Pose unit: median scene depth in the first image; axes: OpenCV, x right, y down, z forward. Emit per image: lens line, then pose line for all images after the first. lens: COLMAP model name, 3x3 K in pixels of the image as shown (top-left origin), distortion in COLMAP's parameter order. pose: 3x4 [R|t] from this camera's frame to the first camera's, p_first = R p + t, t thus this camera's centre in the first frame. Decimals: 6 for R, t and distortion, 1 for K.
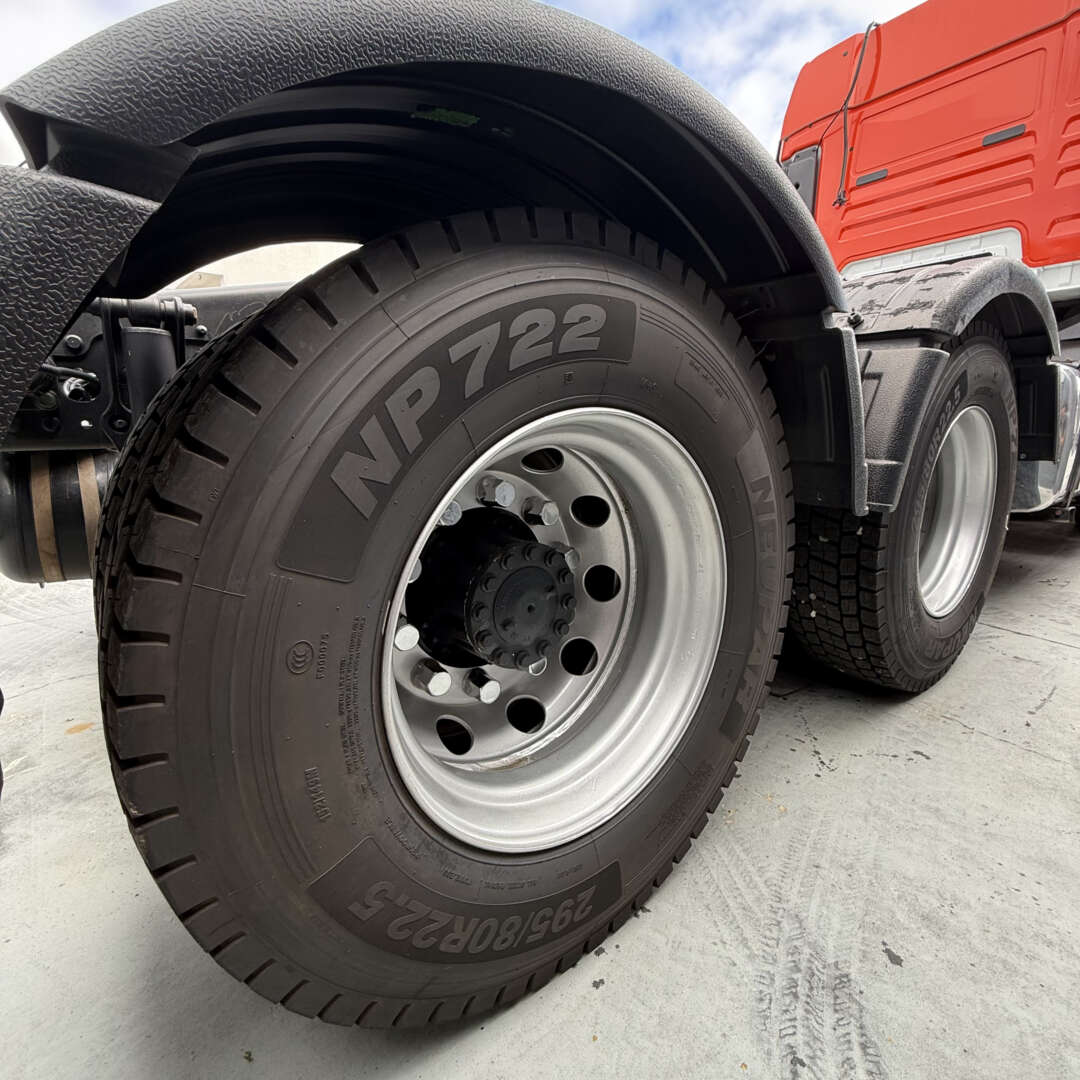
lens RADIAL K [[572.5, 0, 538.9], [0, 572.5, 537.8], [0, 0, 1]] dist [-0.001161, 0.000363]
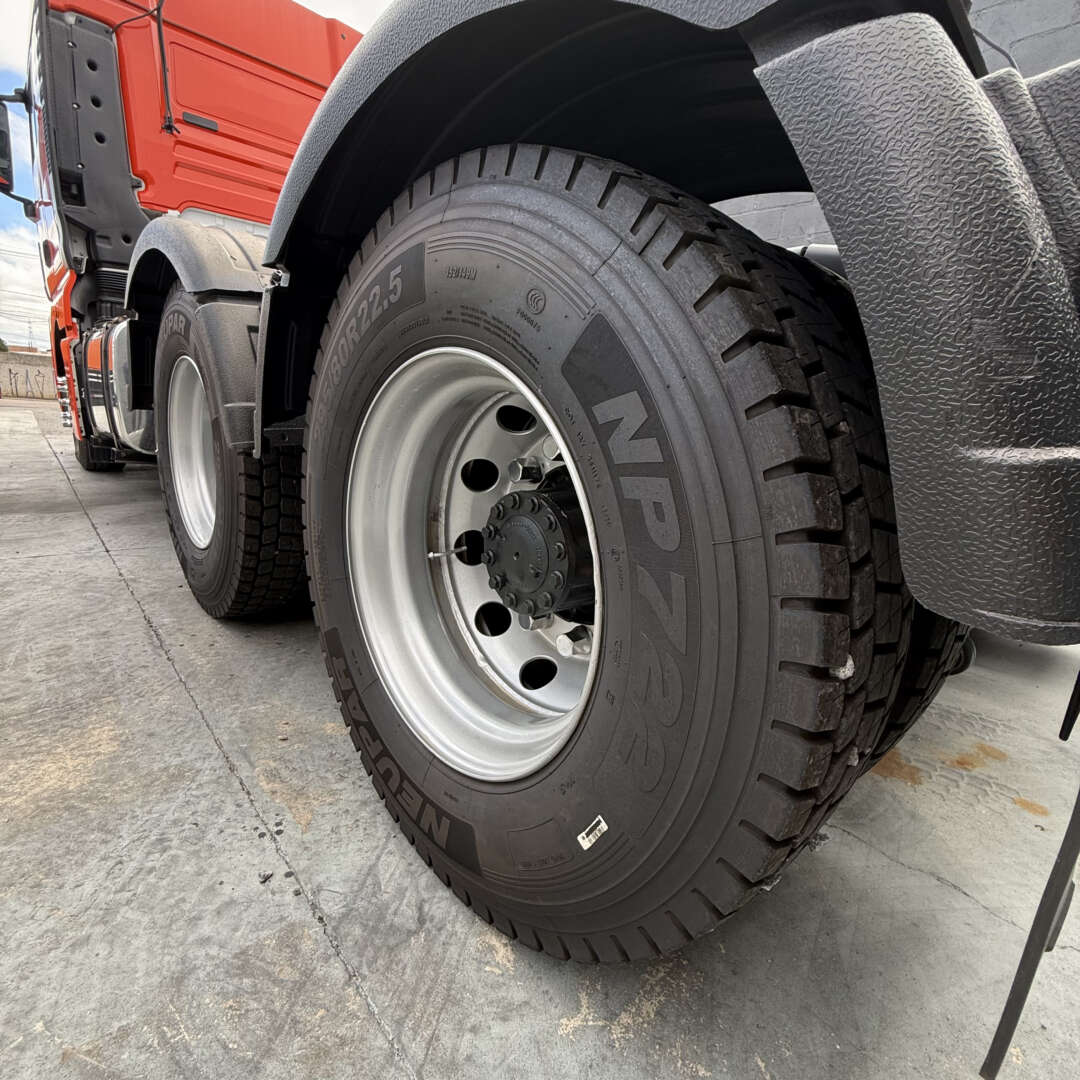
lens RADIAL K [[574.6, 0, 538.5], [0, 574.6, 537.9], [0, 0, 1]] dist [-0.000046, -0.000492]
pose [[-0.081750, -0.218930, 0.972310, -2.049829], [0.144682, 0.962634, 0.228916, -0.418670], [-0.986095, 0.159389, -0.047020, 2.347319]]
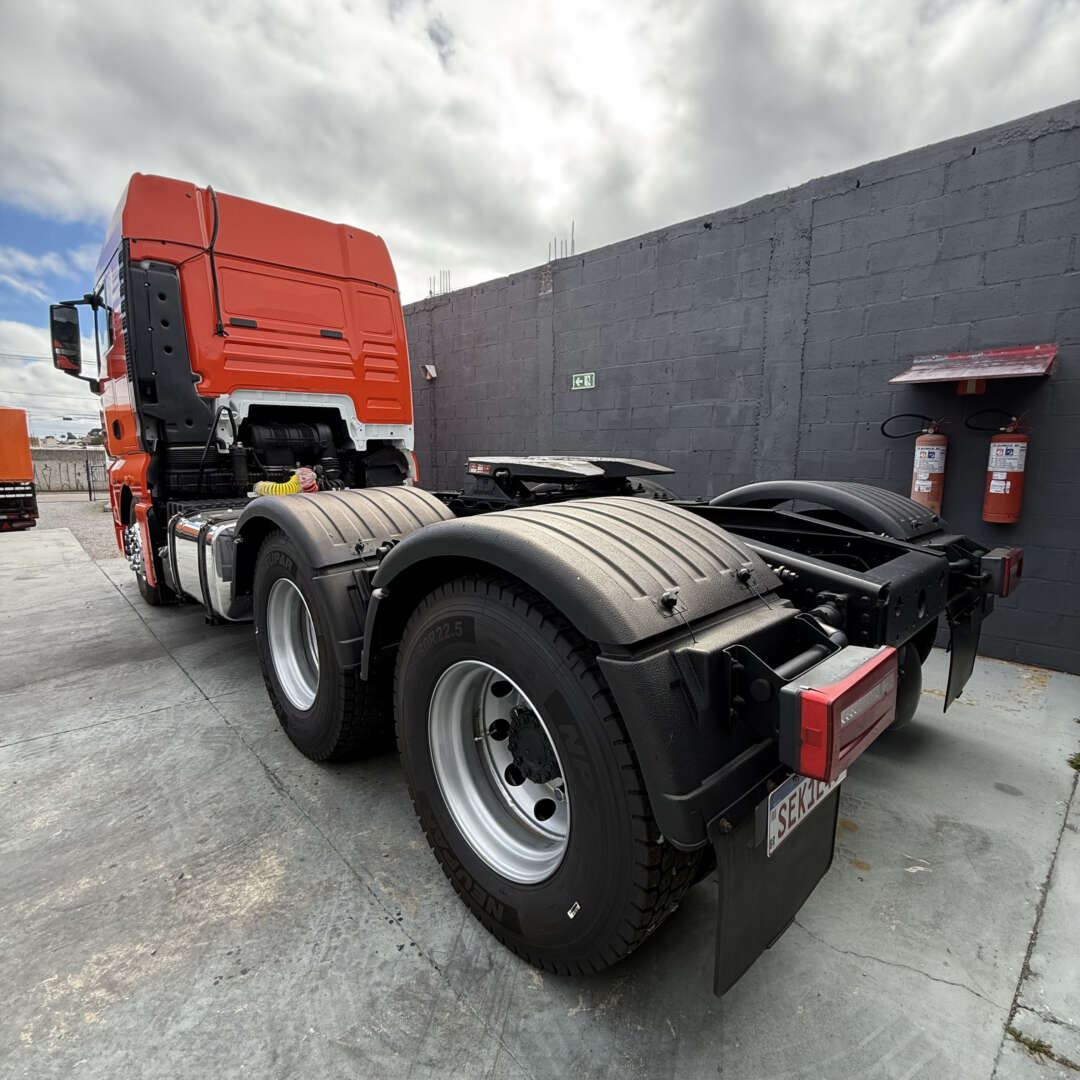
lens RADIAL K [[572.5, 0, 538.9], [0, 572.5, 537.8], [0, 0, 1]] dist [-0.001161, 0.000363]
pose [[-0.097912, -0.132861, 0.986287, -2.667574], [0.215972, 0.964593, 0.151379, -0.977014], [-0.971478, 0.227832, -0.065751, 2.286899]]
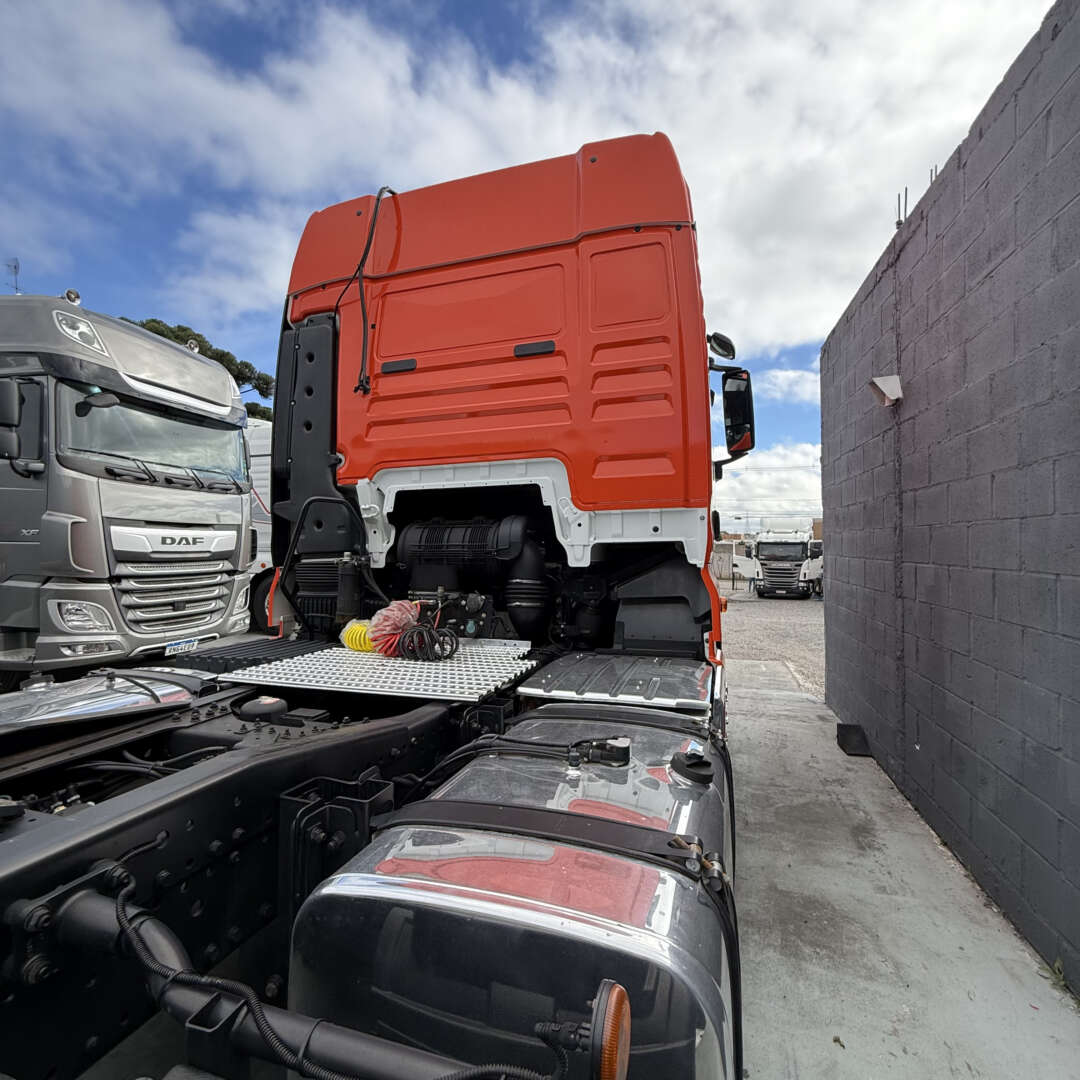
lens RADIAL K [[572.5, 0, 538.9], [0, 572.5, 537.8], [0, 0, 1]] dist [-0.001161, 0.000363]
pose [[0.826380, 0.021067, 0.562719, 1.231094], [0.110767, 0.973695, -0.199119, -0.944255], [-0.552111, 0.226879, 0.802308, 1.365950]]
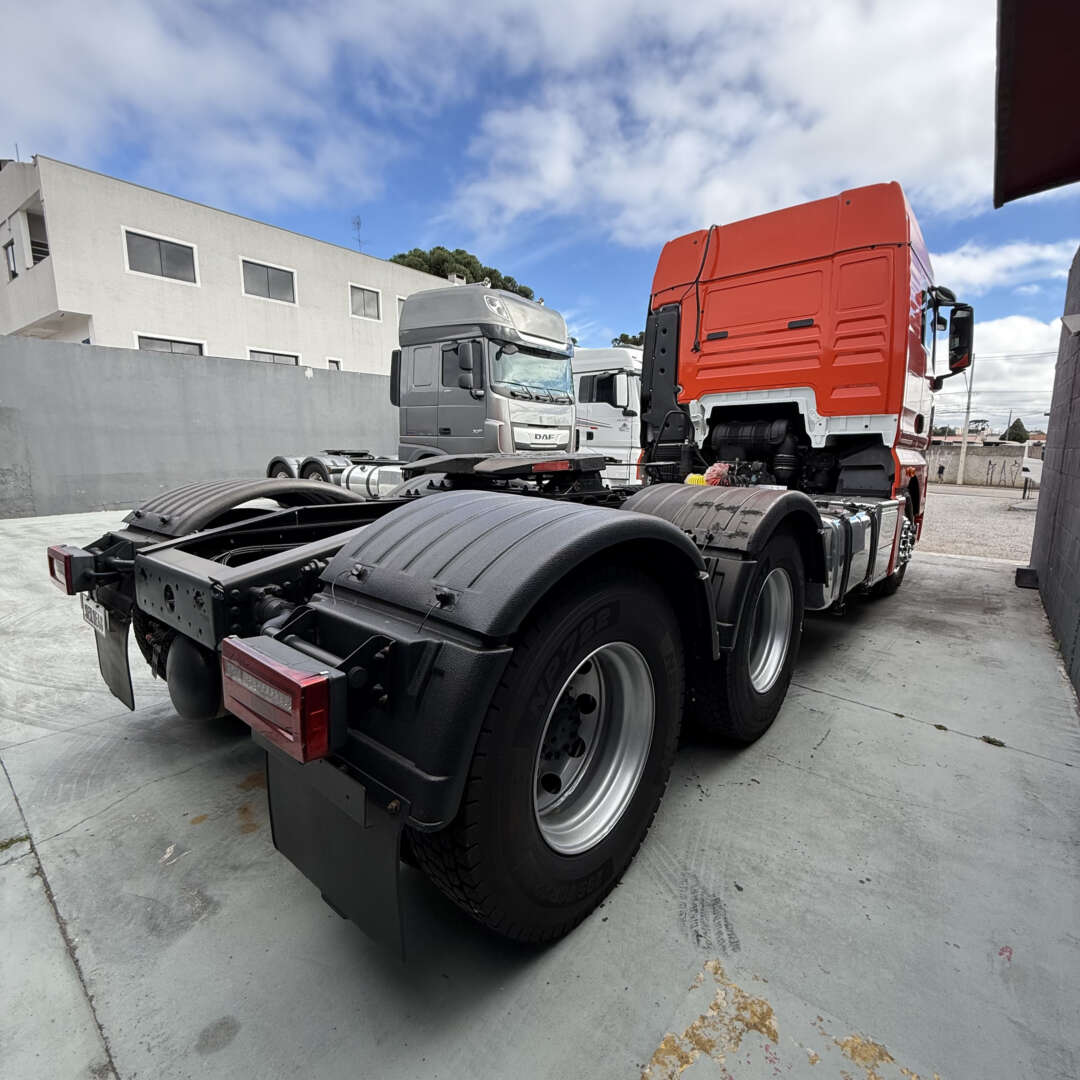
lens RADIAL K [[572.5, 0, 538.9], [0, 572.5, 537.8], [0, 0, 1]] dist [-0.001161, 0.000363]
pose [[0.979763, -0.012450, 0.199774, -0.395231], [0.024252, 0.998094, -0.056740, -0.349447], [-0.198686, 0.060437, 0.978198, -0.776541]]
